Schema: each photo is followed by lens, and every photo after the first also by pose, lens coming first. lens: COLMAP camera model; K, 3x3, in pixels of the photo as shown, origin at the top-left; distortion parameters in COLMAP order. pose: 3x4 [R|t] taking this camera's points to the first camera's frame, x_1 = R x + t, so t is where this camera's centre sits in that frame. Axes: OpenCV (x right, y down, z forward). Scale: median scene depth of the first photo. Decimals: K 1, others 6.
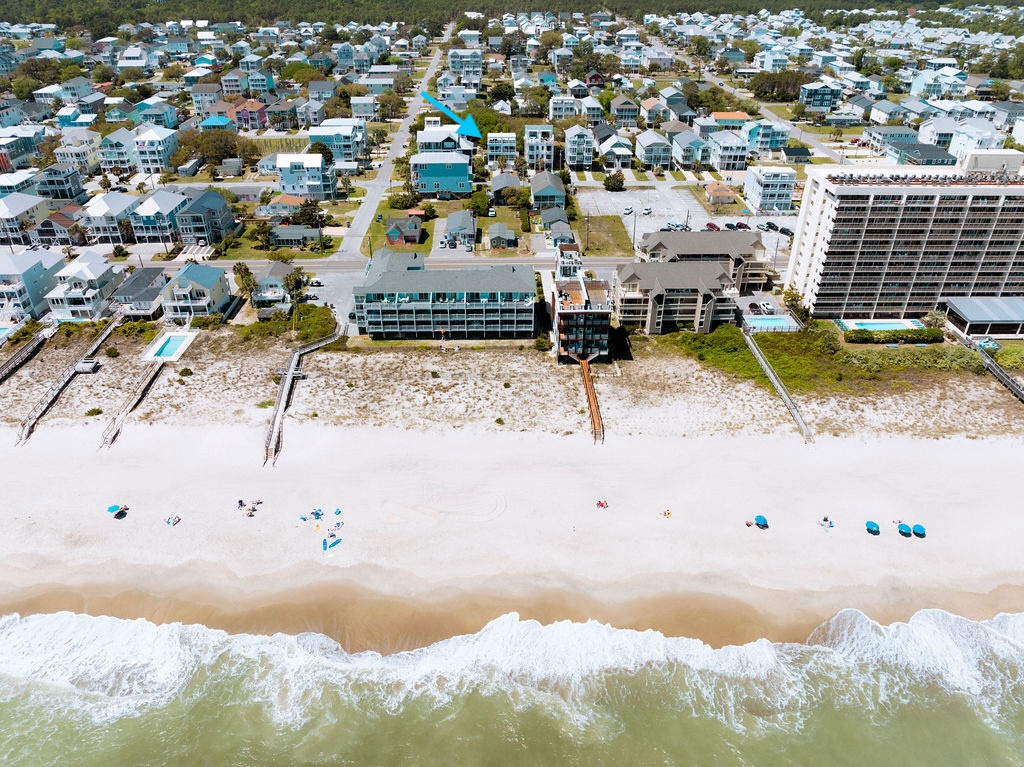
lens RADIAL K [[815.7, 0, 506.7], [0, 815.7, 388.9], [0, 0, 1]] dist [-0.035345, 0.005819]
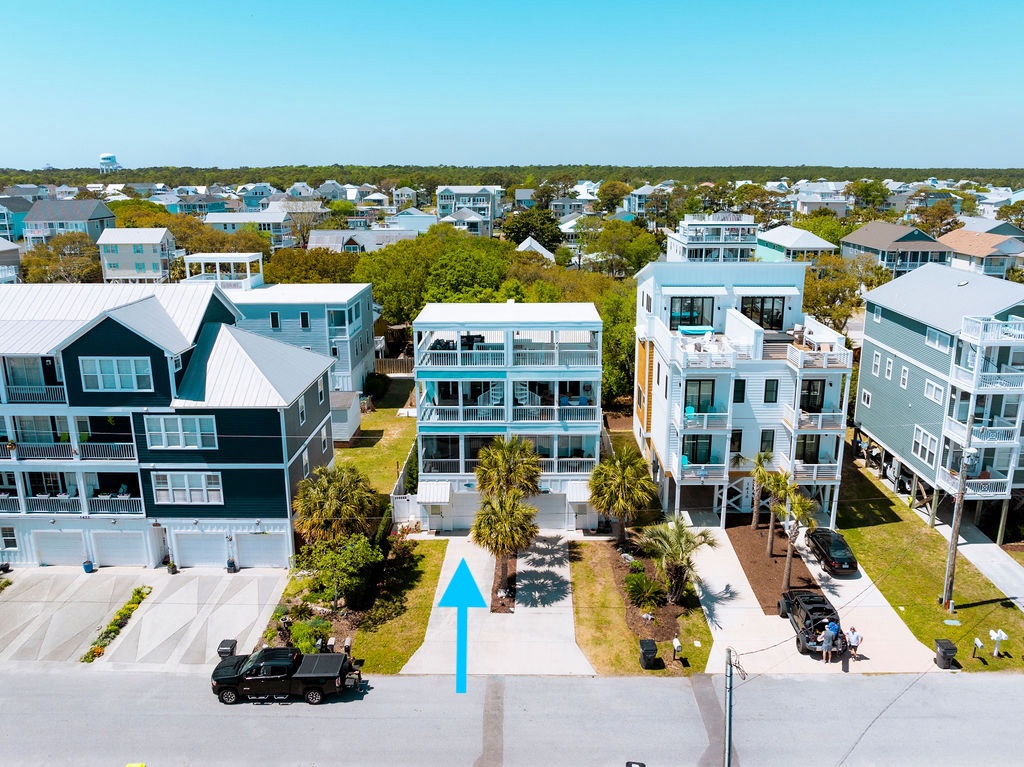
lens RADIAL K [[815.7, 0, 520.8], [0, 815.7, 379.8], [0, 0, 1]] dist [-0.035345, 0.005819]
pose [[0.999691, 0.002879, -0.024679, 0.000037], [-0.009038, 0.967354, -0.253267, -0.259128], [0.023144, 0.253412, 0.967082, 0.848701]]
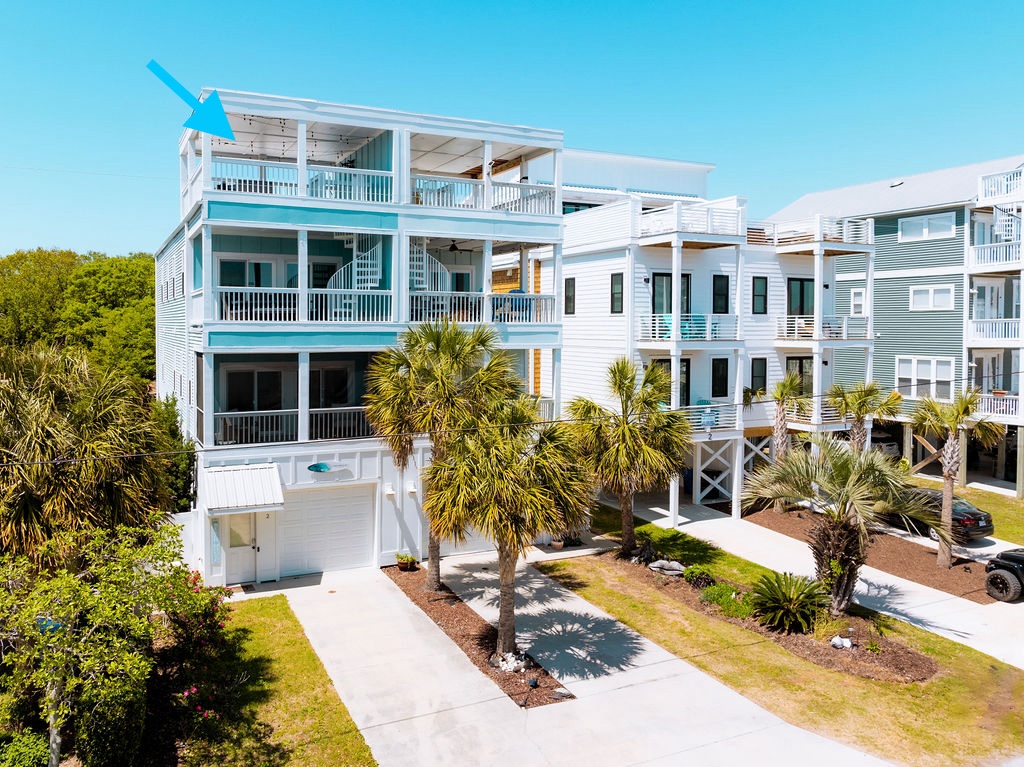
lens RADIAL K [[815.7, 0, 471.9], [0, 815.7, 351.3], [0, 0, 1]] dist [-0.035345, 0.005819]
pose [[0.910309, -0.009616, 0.413818, -0.030518], [0.204949, 0.879055, -0.430416, -0.254503], [-0.359630, 0.476623, 0.802183, 0.936288]]
